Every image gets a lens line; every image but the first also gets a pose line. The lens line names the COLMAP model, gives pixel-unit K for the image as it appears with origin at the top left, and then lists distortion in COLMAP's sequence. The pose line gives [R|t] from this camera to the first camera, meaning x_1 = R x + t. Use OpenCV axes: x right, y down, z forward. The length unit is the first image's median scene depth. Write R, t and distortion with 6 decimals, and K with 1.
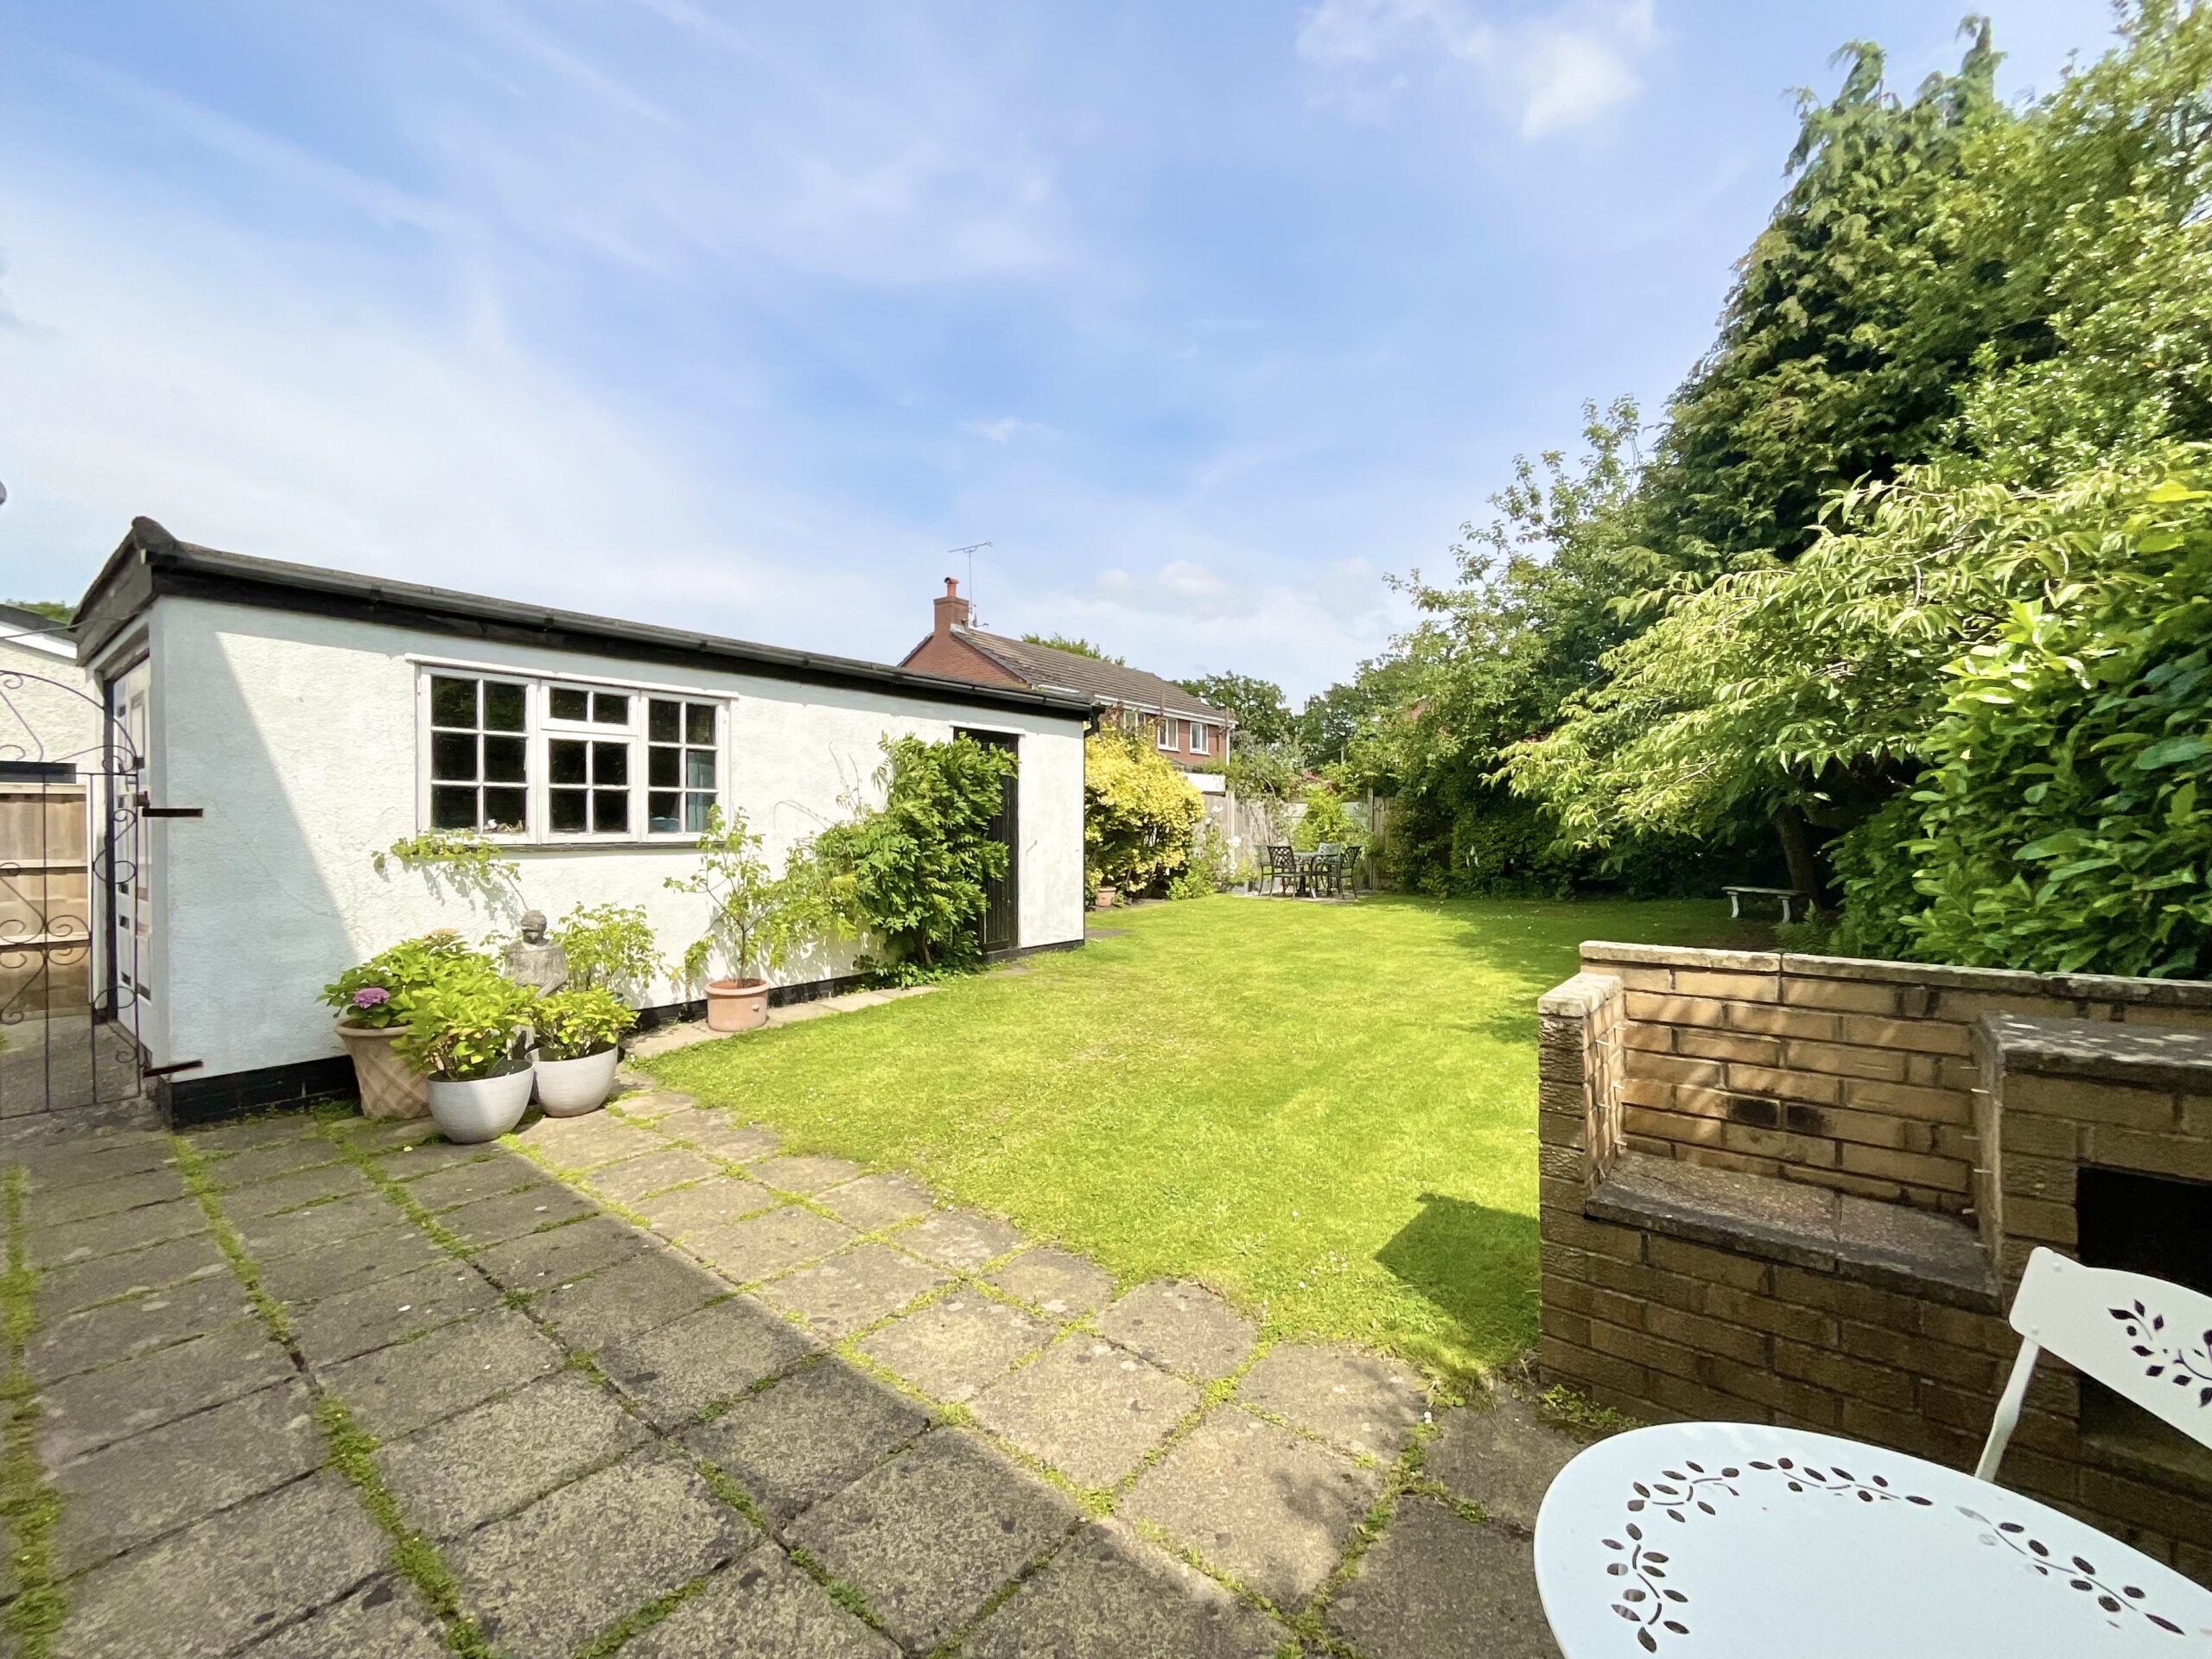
lens RADIAL K [[896.0, 0, 1106.0], [0, 896.0, 829.5], [0, 0, 1]] dist [0.007854, 0.000004]
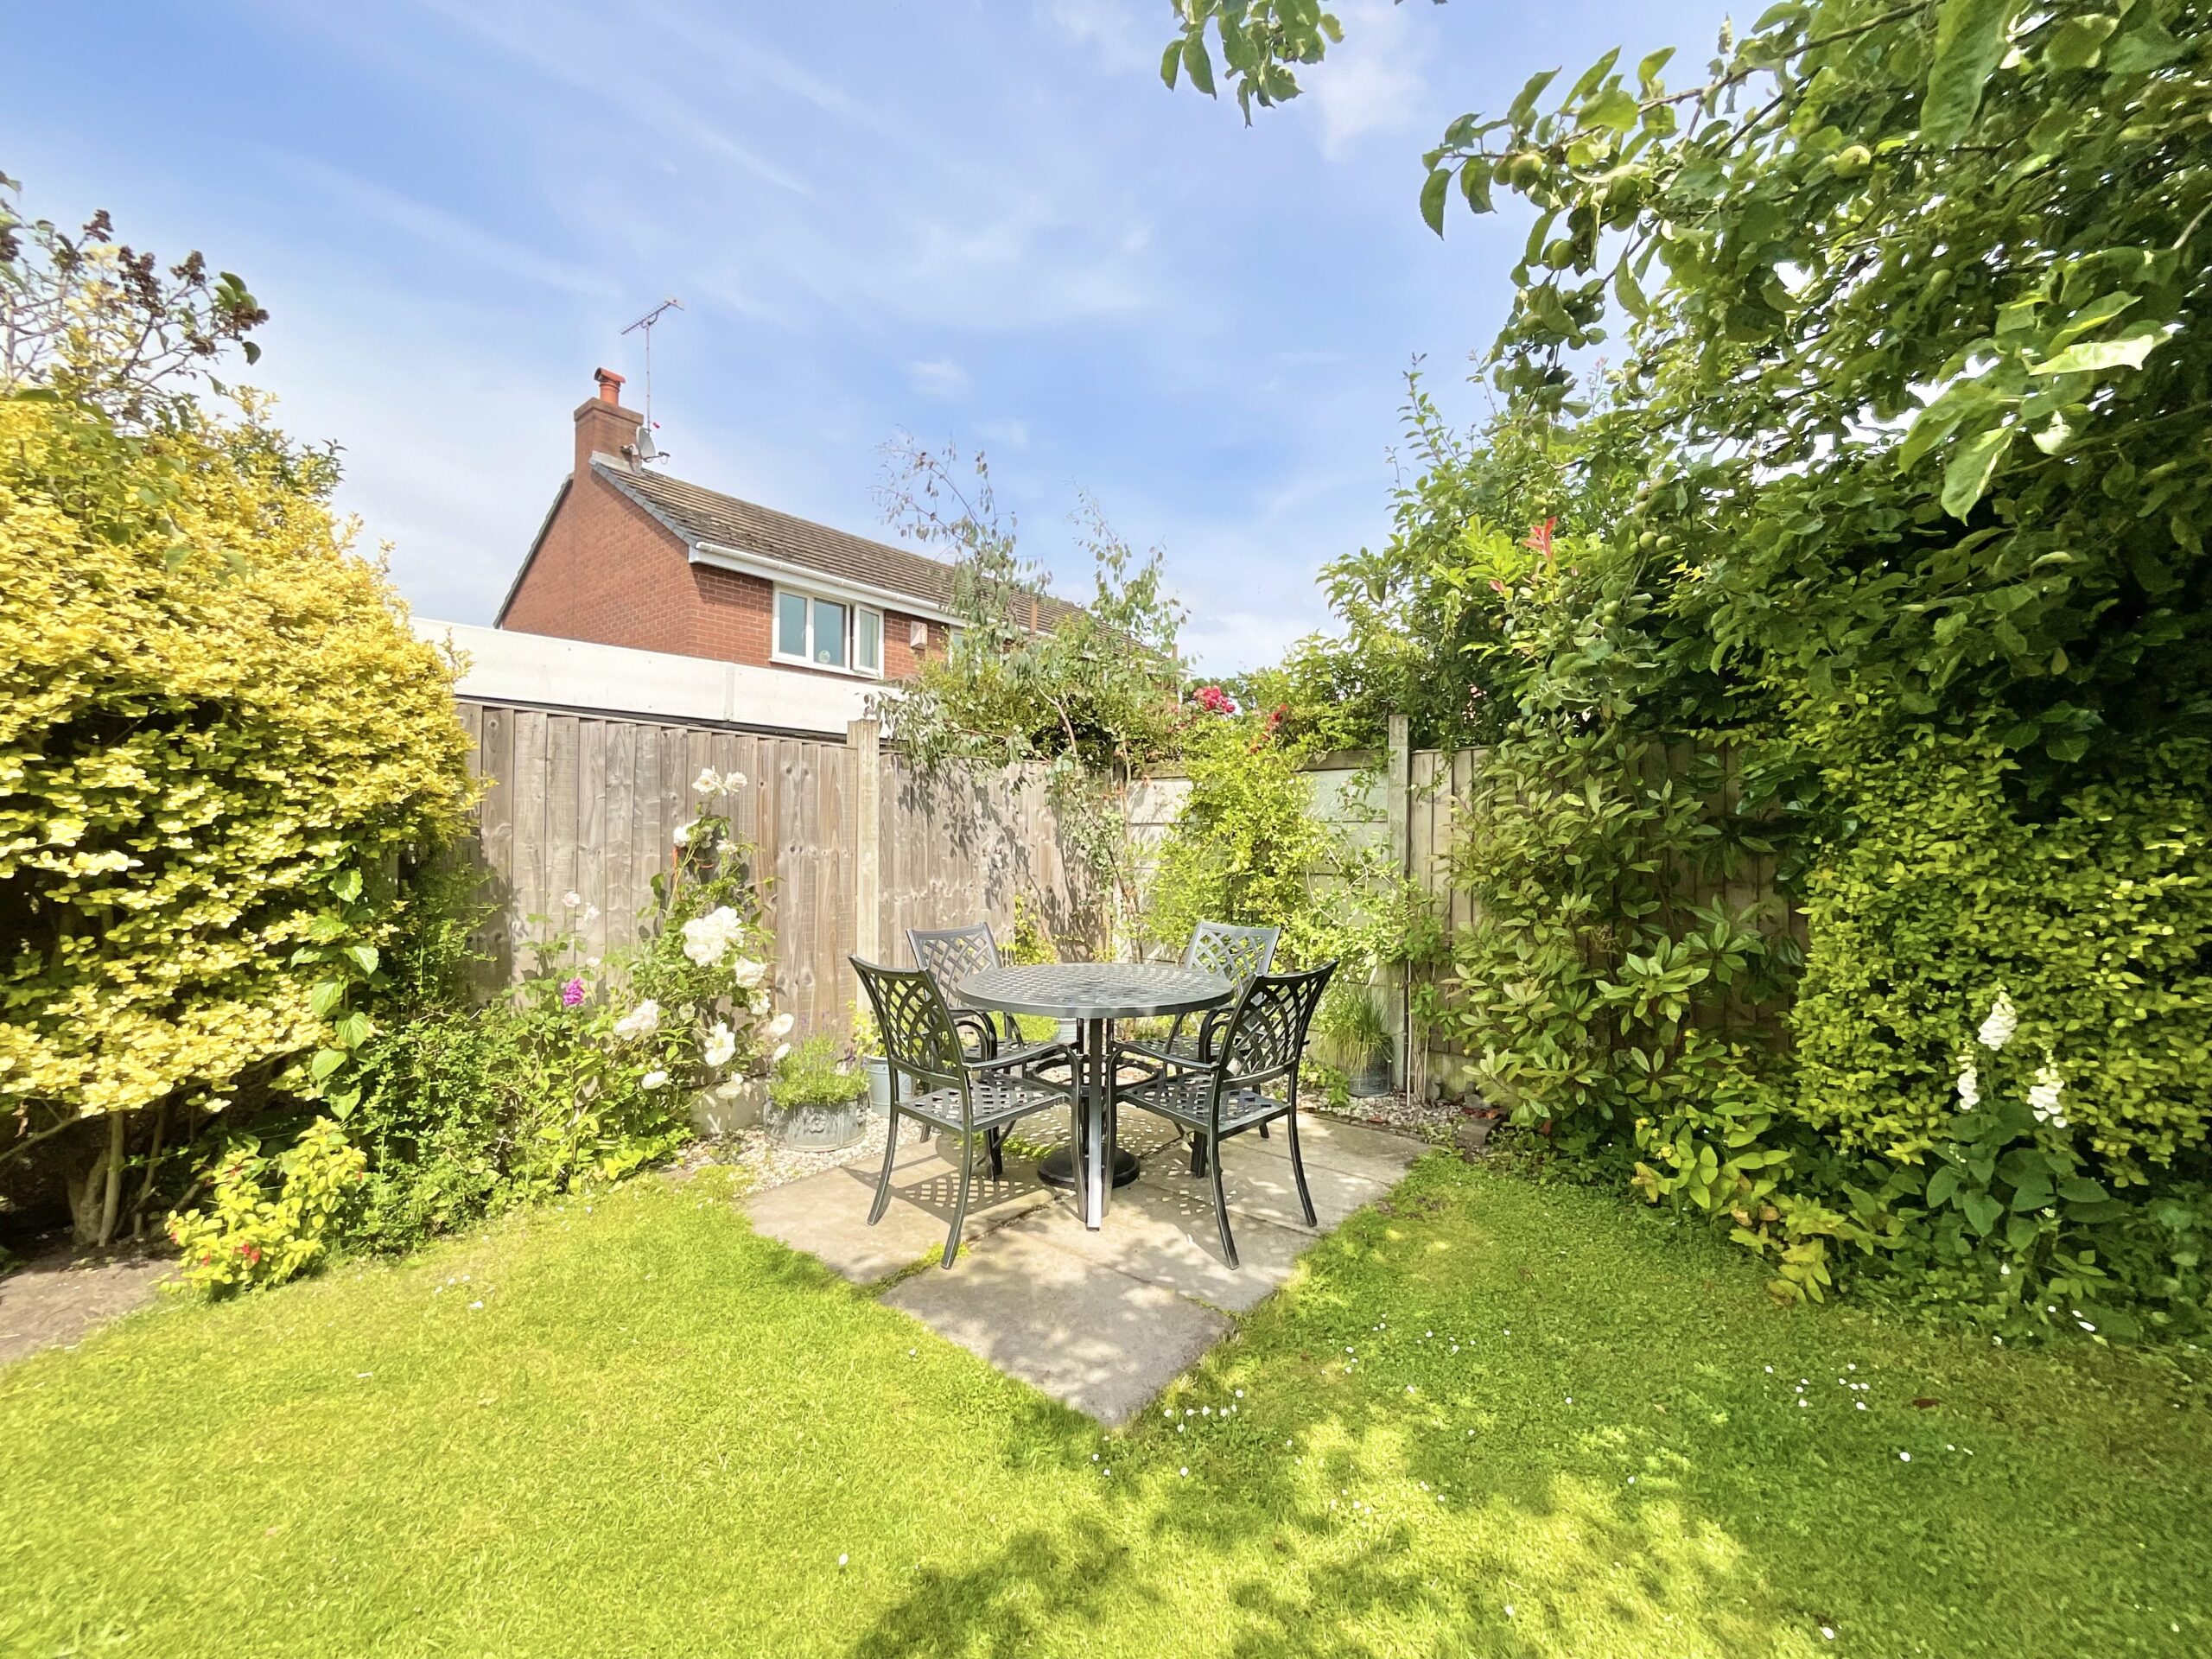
lens RADIAL K [[896.0, 0, 1106.0], [0, 896.0, 829.5], [0, 0, 1]] dist [0.007854, 0.000004]
pose [[0.998167, 0.007793, -0.060018, 0.234750], [-0.008932, 0.999785, -0.018739, -0.006705], [0.059859, 0.019240, 0.998021, 0.762267]]
